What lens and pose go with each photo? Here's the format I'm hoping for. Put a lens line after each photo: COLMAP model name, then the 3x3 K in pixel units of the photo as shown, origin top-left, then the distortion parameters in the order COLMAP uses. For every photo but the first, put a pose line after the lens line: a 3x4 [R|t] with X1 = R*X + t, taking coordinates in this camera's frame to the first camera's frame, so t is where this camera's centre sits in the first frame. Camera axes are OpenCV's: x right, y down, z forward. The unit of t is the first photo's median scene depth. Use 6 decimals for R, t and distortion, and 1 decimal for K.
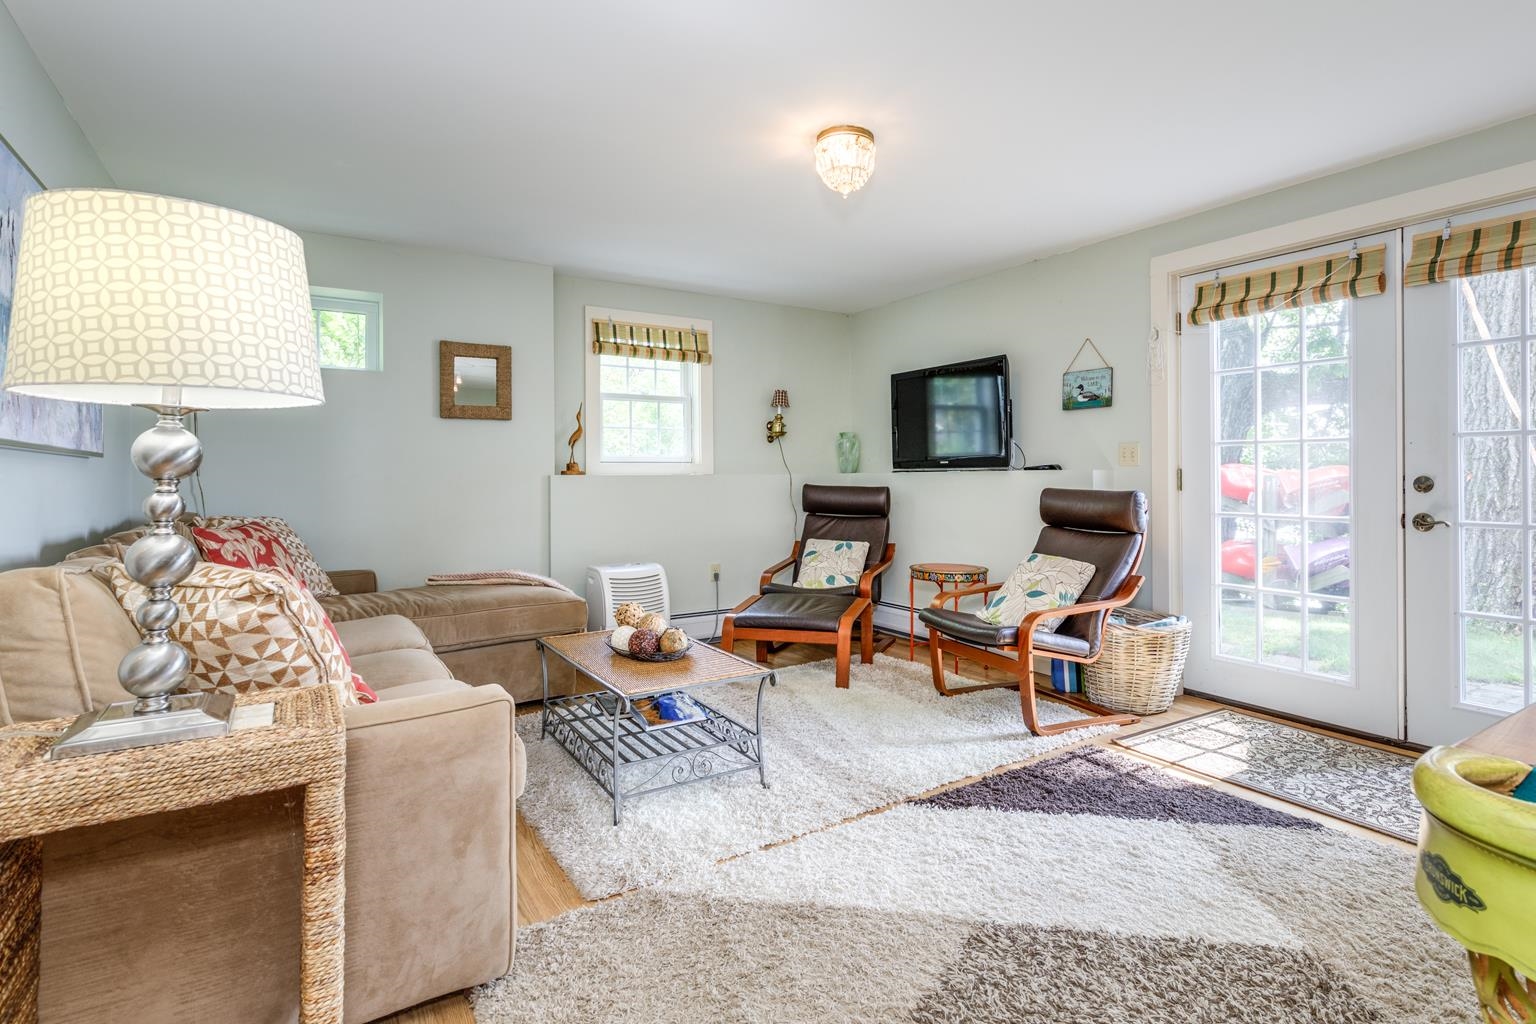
lens RADIAL K [[761.2, 0, 779.9], [0, 761.2, 471.4], [0, 0, 1]] dist [0.005917, 0.000410]
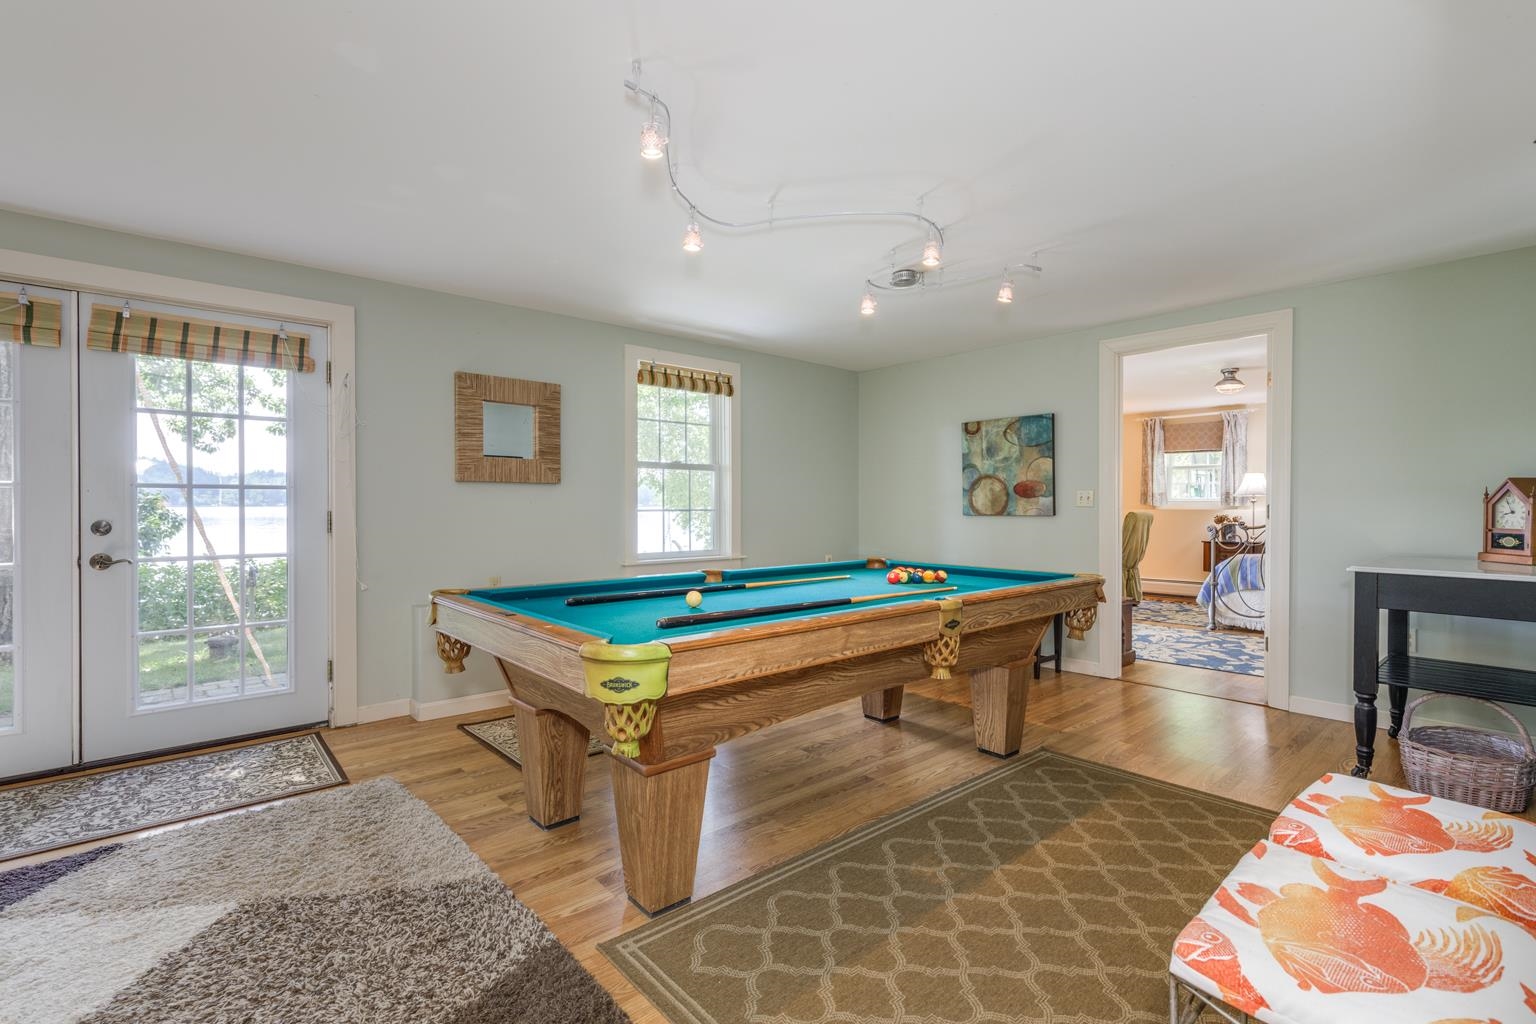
lens RADIAL K [[701.3, 0, 769.8], [0, 701.3, 512.4], [0, 0, 1]] dist [-0.001530, -0.000047]
pose [[-0.140076, -0.003055, 0.990136, -0.348109], [0.001916, 0.999993, 0.003357, -0.008290], [-0.990139, 0.002367, -0.140069, 0.190472]]
